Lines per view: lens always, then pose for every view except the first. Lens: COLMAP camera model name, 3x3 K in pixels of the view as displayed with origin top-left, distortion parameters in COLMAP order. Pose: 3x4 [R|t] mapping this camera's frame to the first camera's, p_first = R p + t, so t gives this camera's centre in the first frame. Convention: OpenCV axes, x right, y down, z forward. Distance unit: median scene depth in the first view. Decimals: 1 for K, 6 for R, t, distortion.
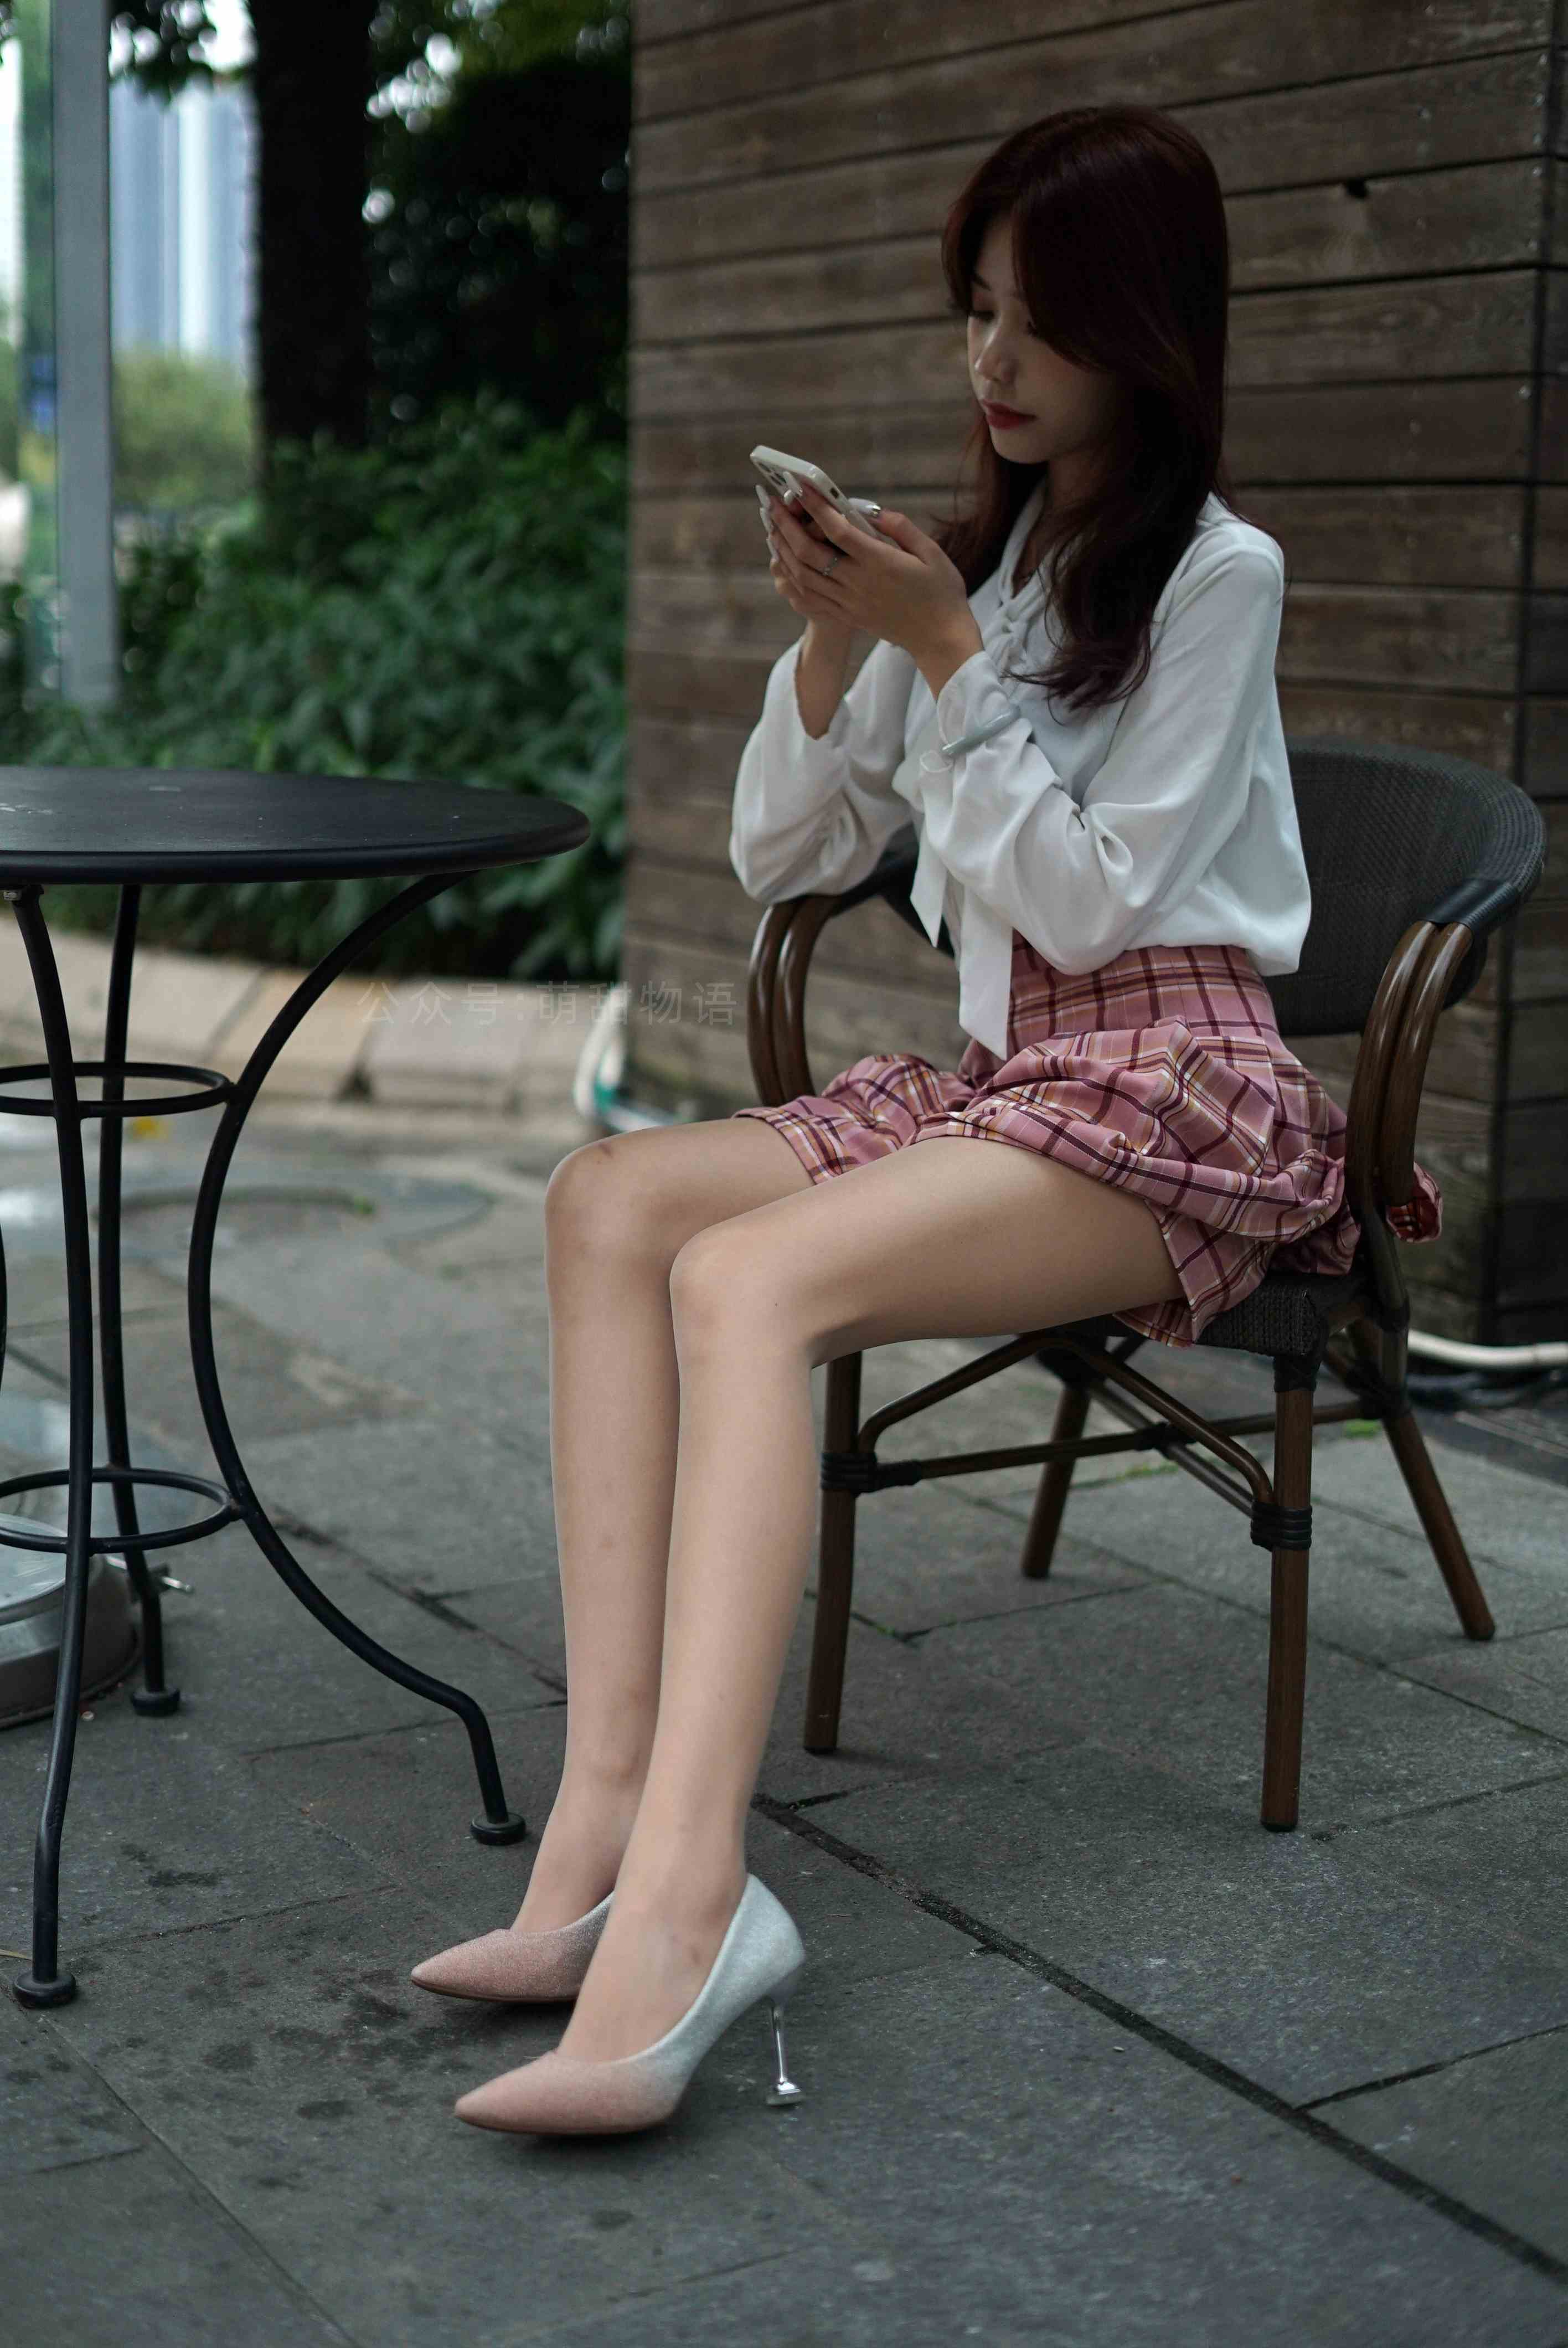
lens RADIAL K [[3480.7, 0, 775.1], [0, 3480.7, 1151.4], [0, 0, 1]] dist [-0.019469, 0.000000]
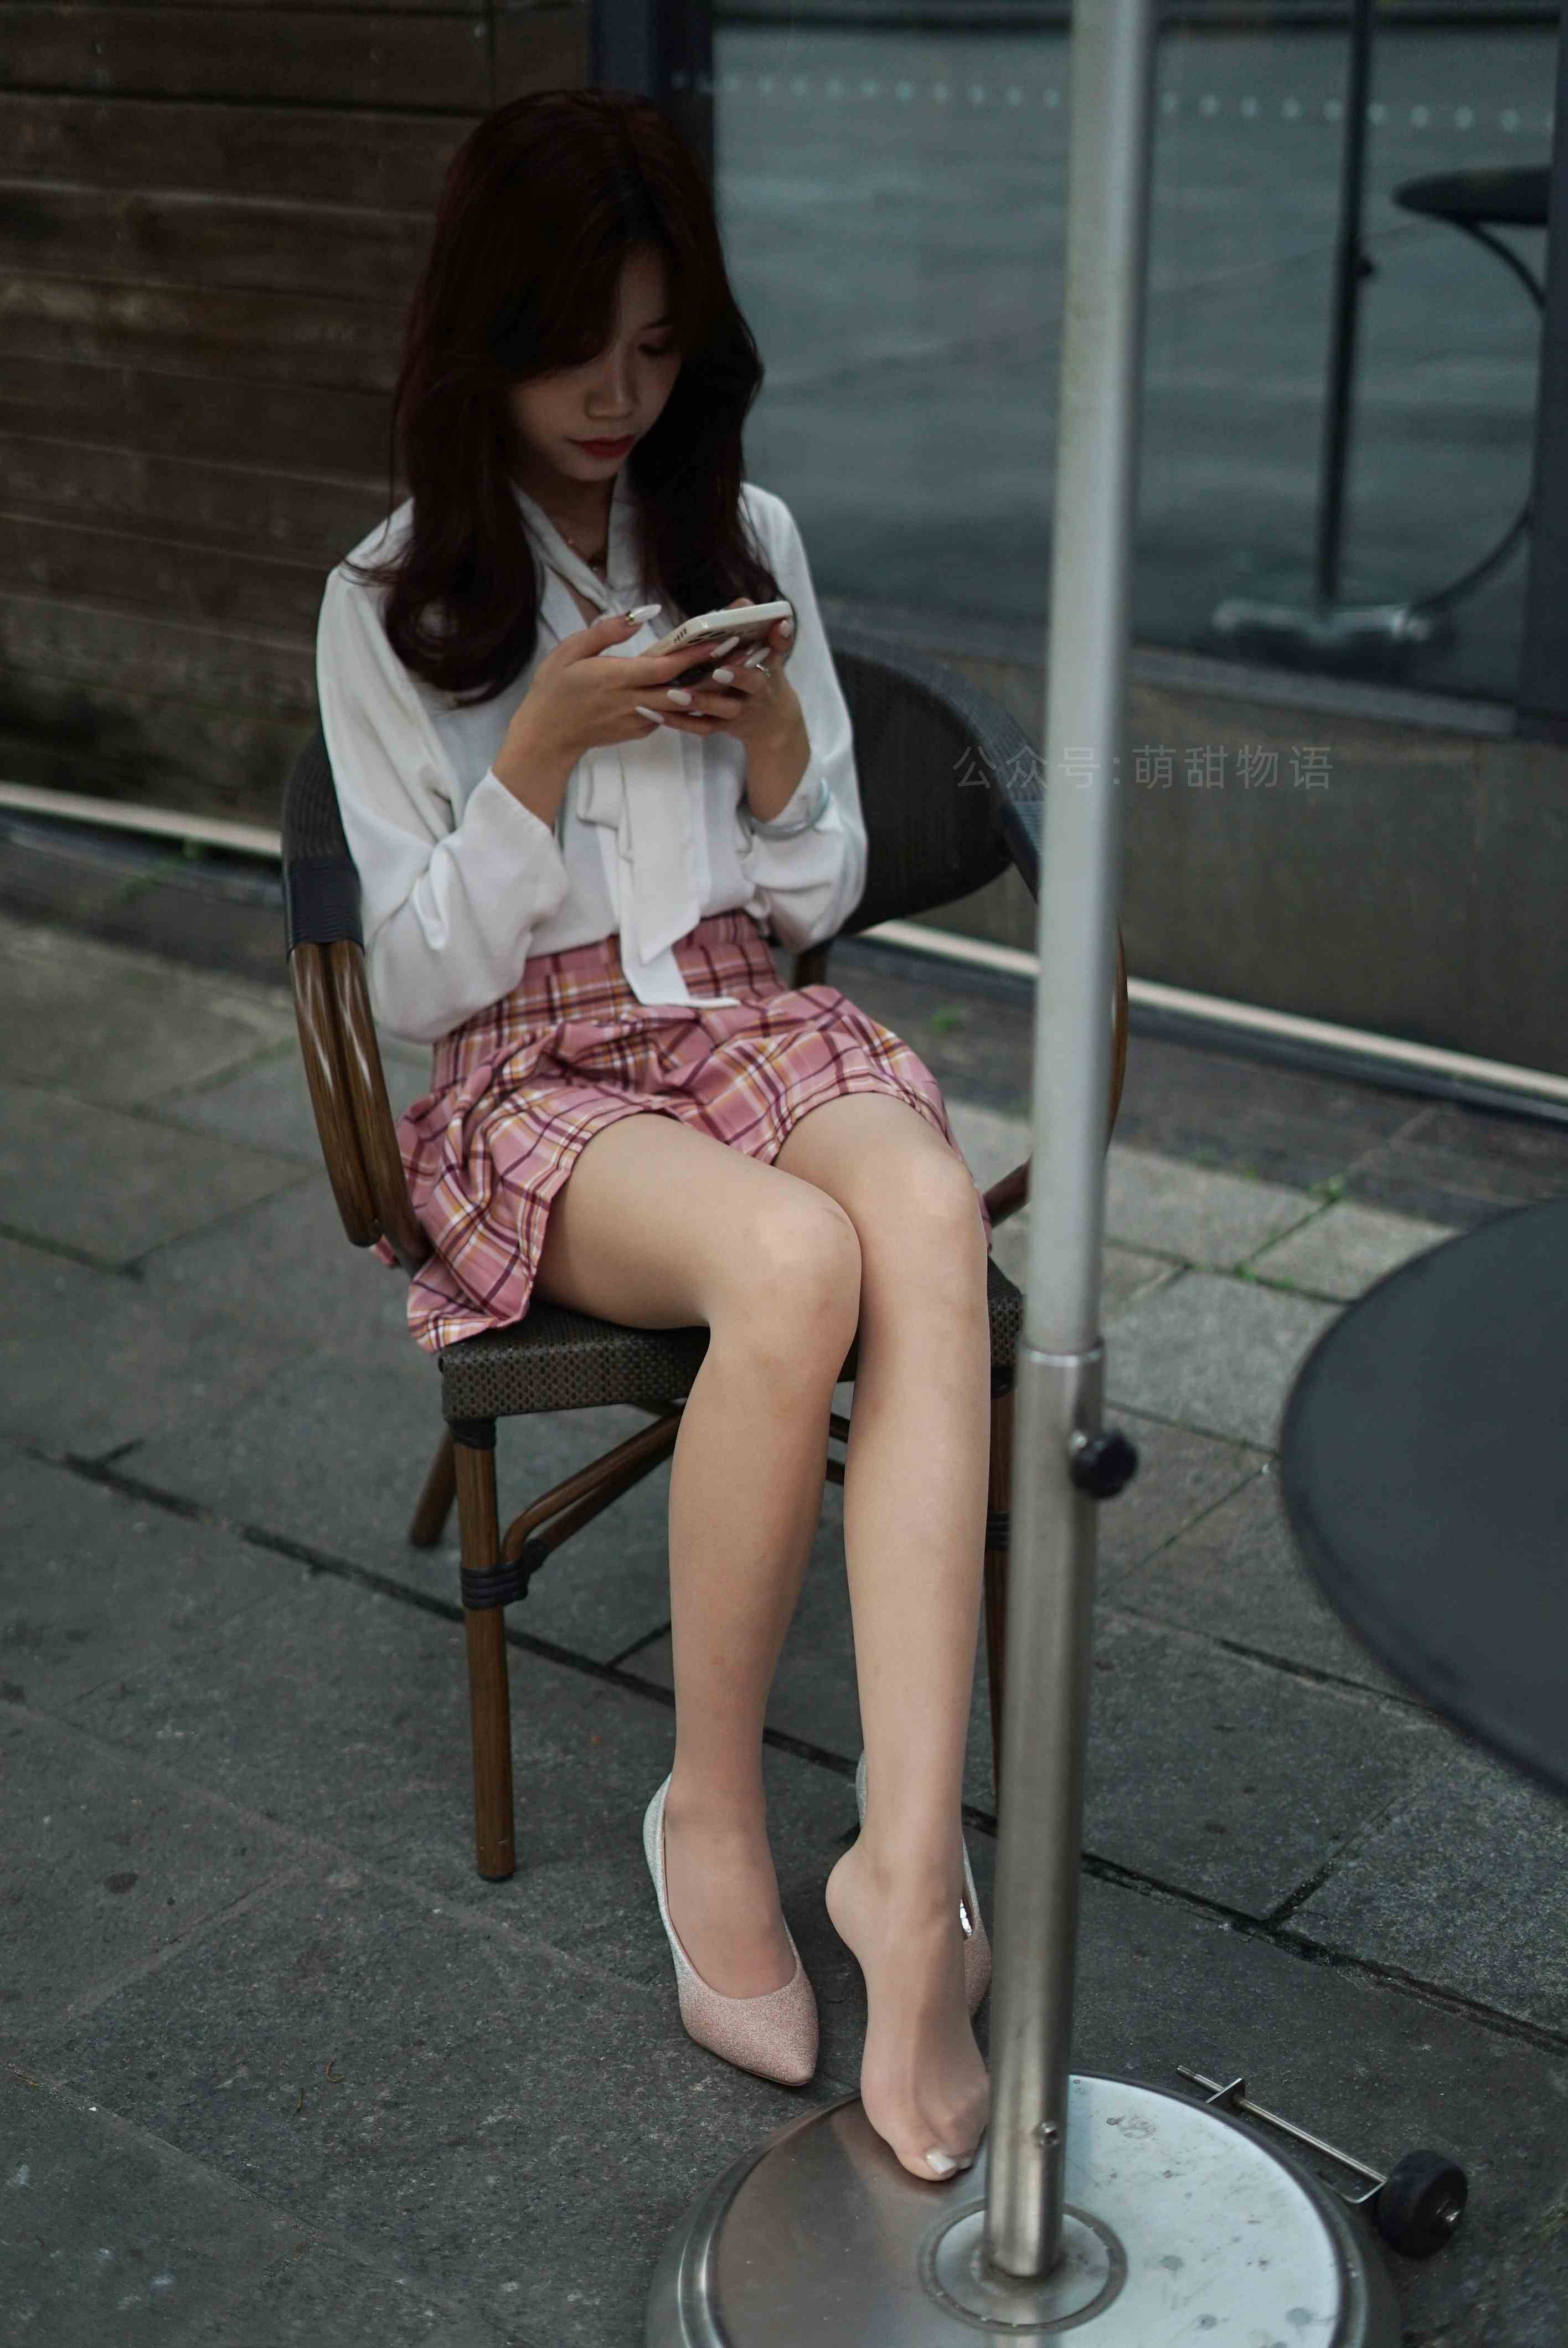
lens RADIAL K [[3480.7, 0, 777.7], [0, 3480.7, 1166.0], [0, 0, 1]] dist [-0.019469, 0.000000]
pose [[0.935495, -0.166106, 0.311861, -0.097531], [0.094562, 0.968112, 0.231987, -0.118798], [-0.340451, -0.187533, 0.921371, -0.105958]]
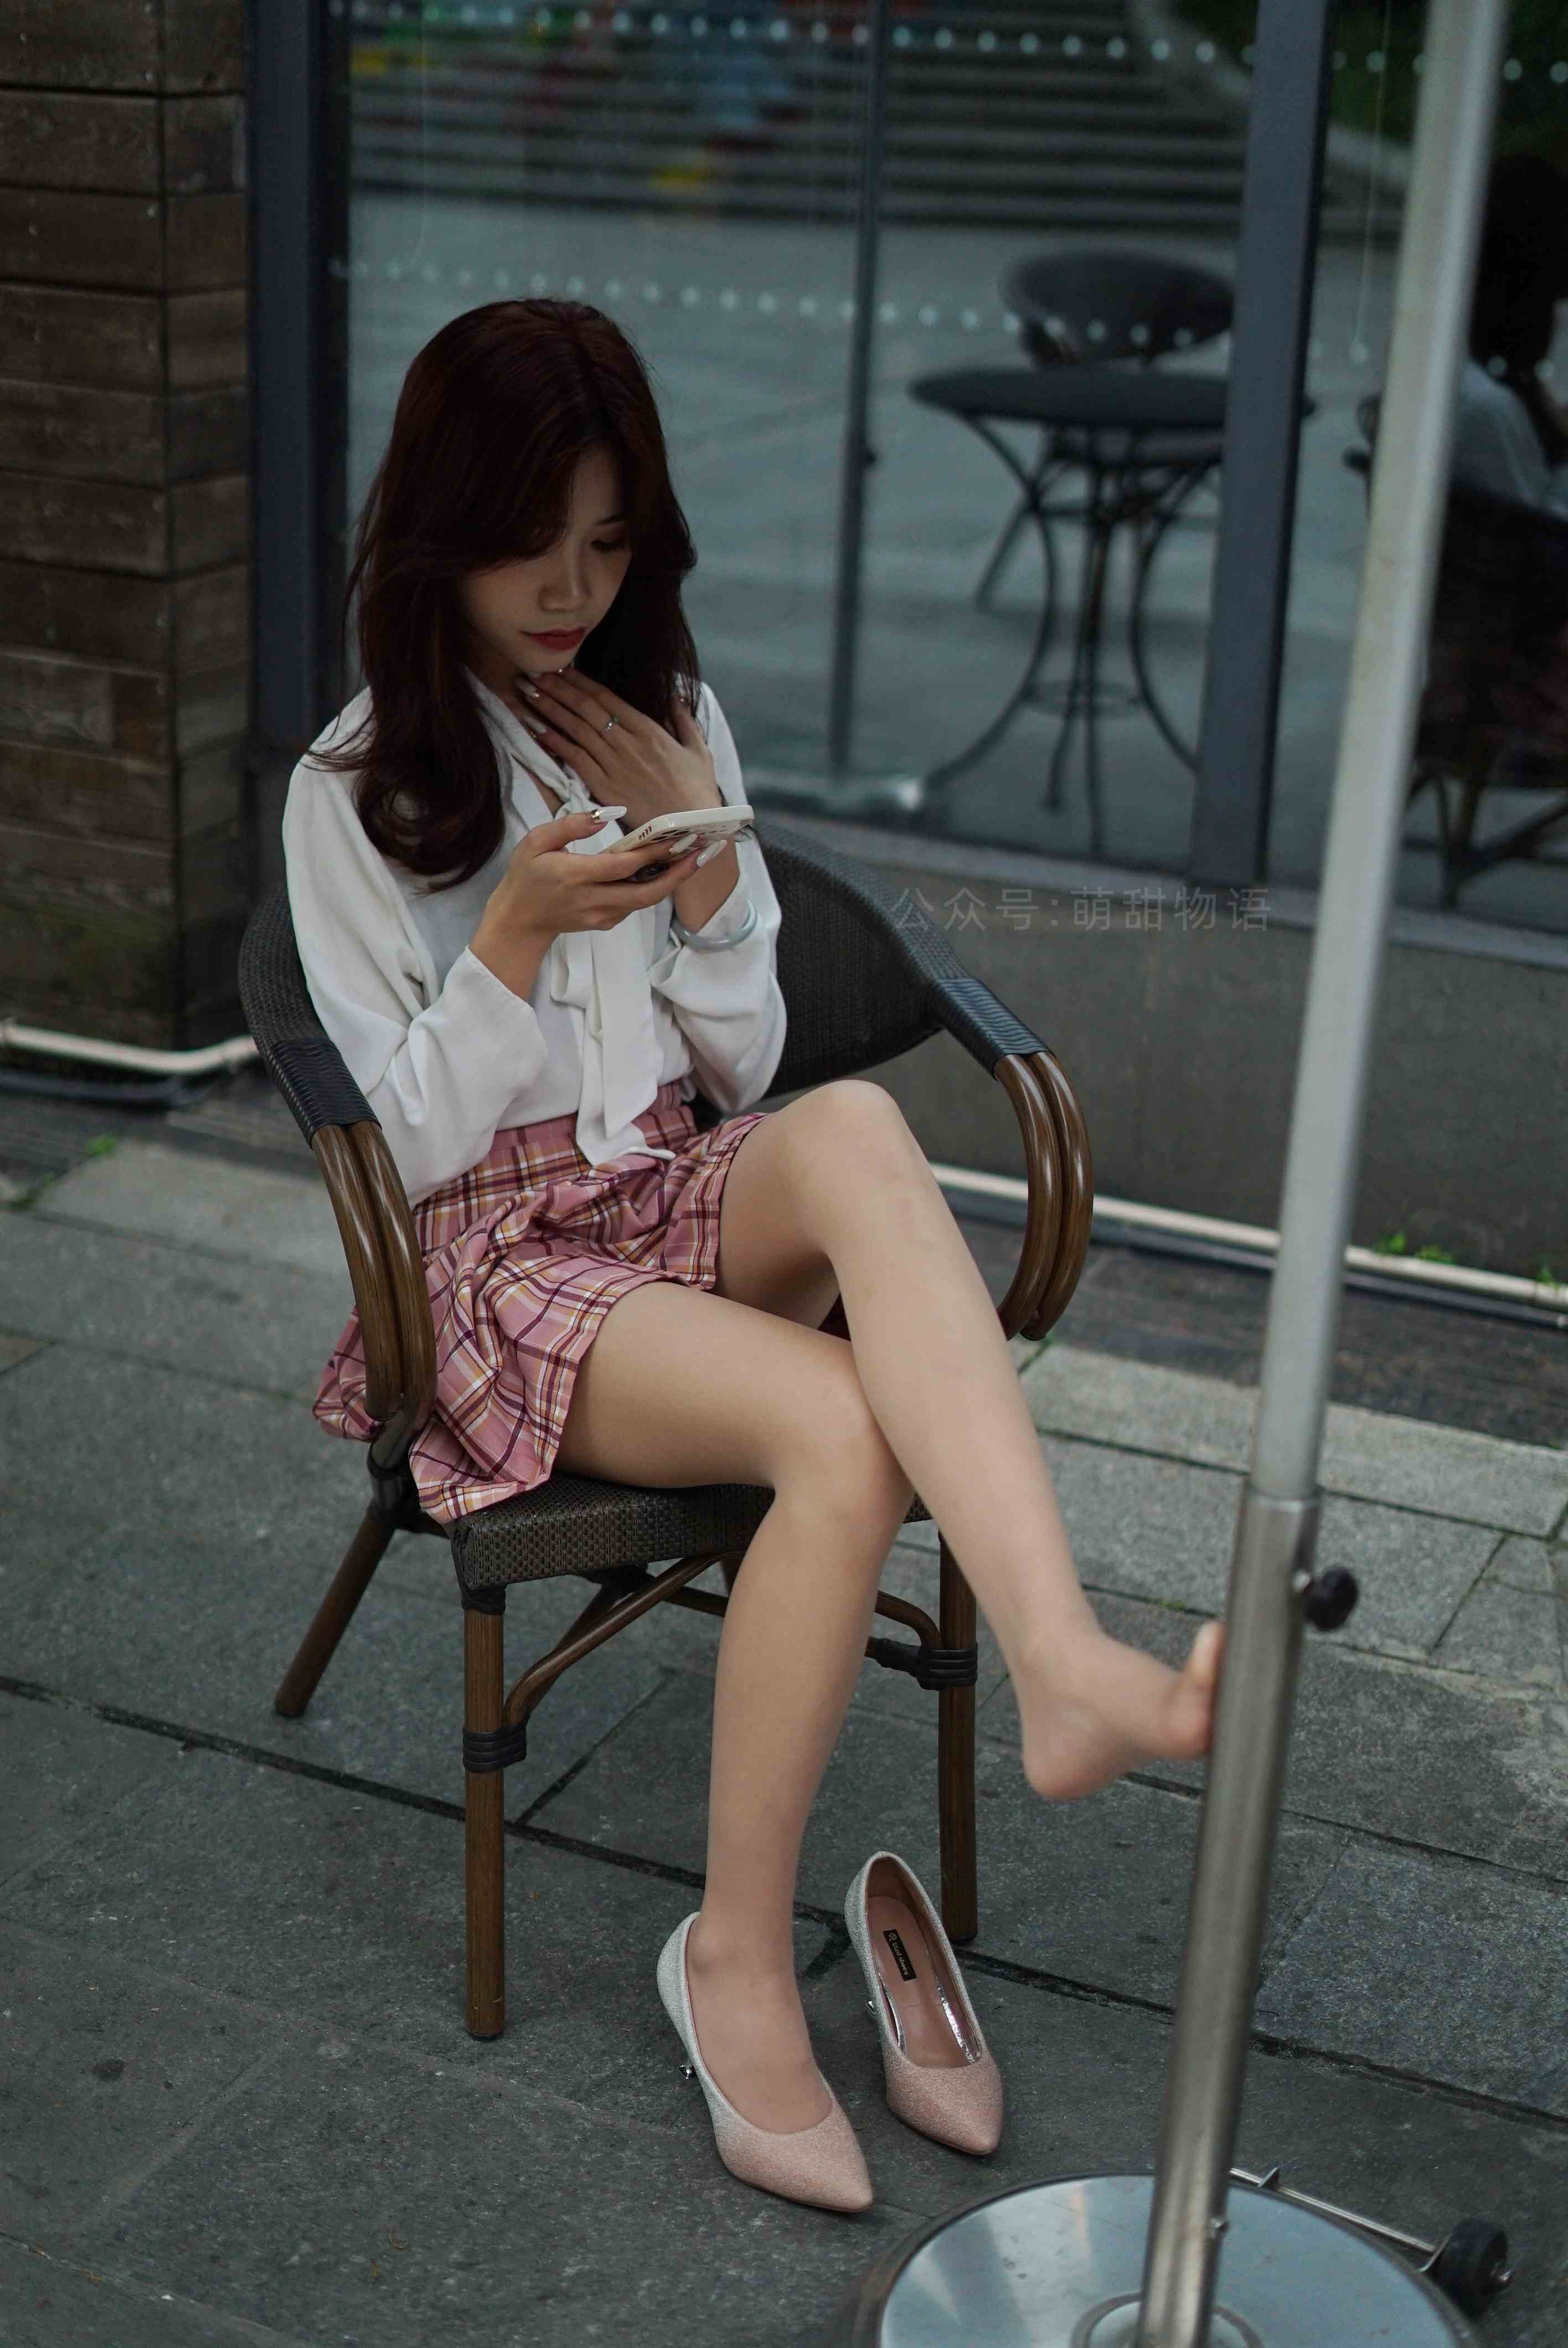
lens RADIAL K [[3480.7, 0, 773.2], [0, 3480.7, 1171.1], [0, 0, 1]] dist [-0.019469, 0.000000]
pose [[0.838122, -0.171718, 0.517750, -0.245127], [0.069226, 0.974967, 0.211298, -0.142289], [-0.541072, -0.141251, 0.829029, -0.065404]]
